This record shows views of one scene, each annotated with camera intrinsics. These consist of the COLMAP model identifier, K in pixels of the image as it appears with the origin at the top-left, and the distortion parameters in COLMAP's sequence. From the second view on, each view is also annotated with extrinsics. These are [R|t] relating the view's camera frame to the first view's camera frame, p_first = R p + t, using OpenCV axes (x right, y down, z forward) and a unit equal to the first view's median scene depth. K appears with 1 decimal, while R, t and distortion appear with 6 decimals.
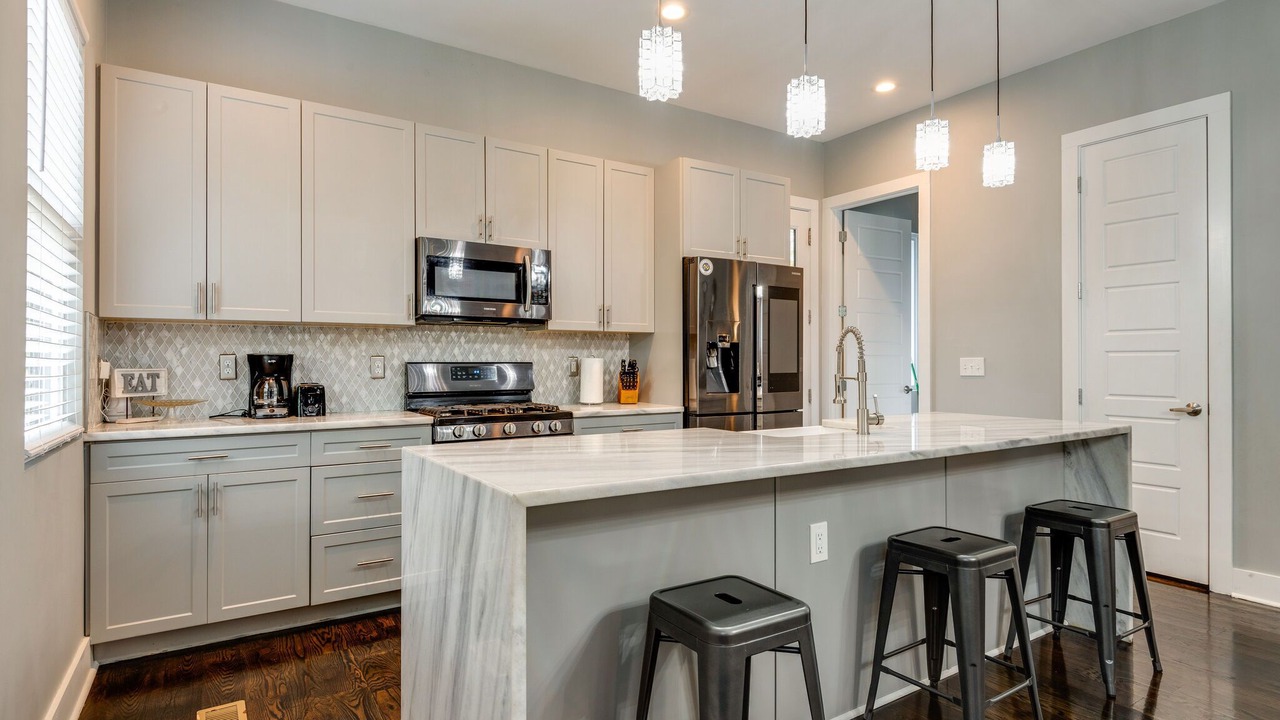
lens RADIAL K [[698.8, 0, 644.4], [0, 698.8, 354.2], [0, 0, 1]] dist [0.045106, -0.032331]
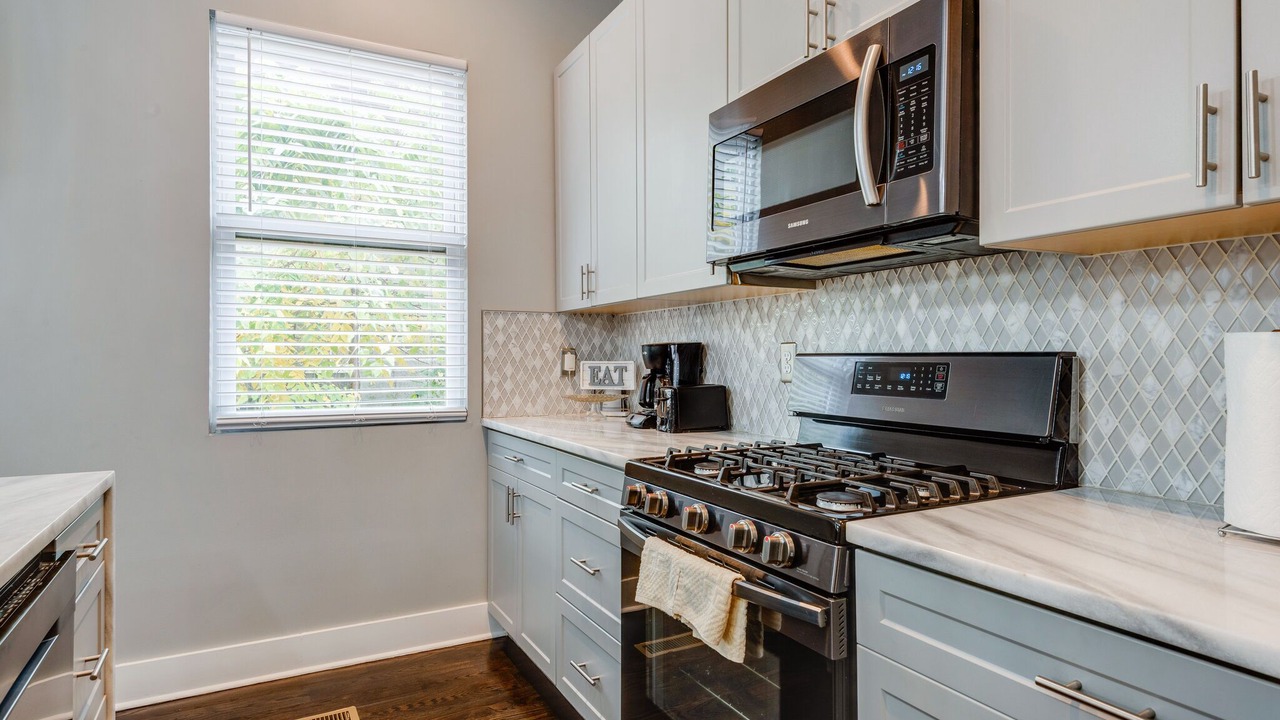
lens RADIAL K [[698.8, 0, 644.4], [0, 698.8, 354.2], [0, 0, 1]] dist [0.045106, -0.032331]
pose [[-0.090297, -0.004223, -0.995906, 0.187425], [0.010926, 0.999927, -0.005230, 0.013028], [0.995855, -0.011353, -0.090244, 0.902378]]
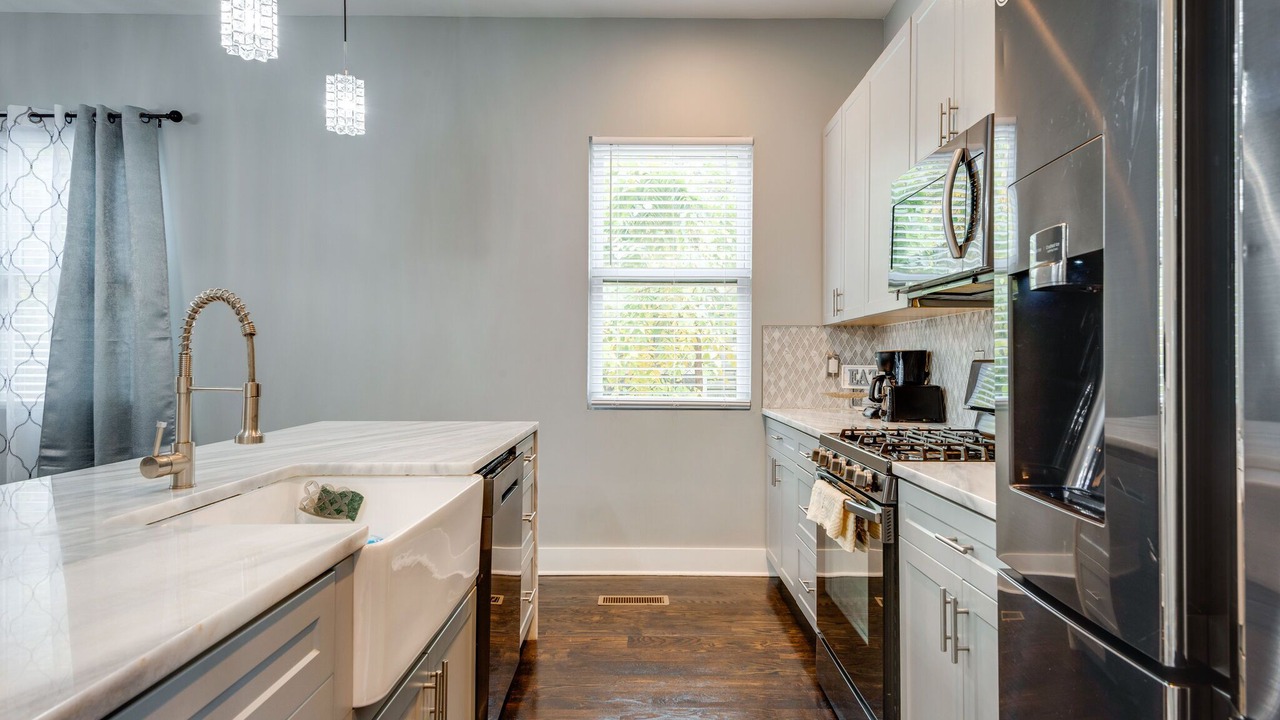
lens RADIAL K [[698.8, 0, 644.4], [0, 698.8, 354.2], [0, 0, 1]] dist [0.045106, -0.032331]
pose [[-0.550569, -0.010259, -0.834726, 0.362501], [0.004520, 0.999873, -0.015270, 0.014386], [0.834777, -0.012180, -0.550453, 1.060542]]
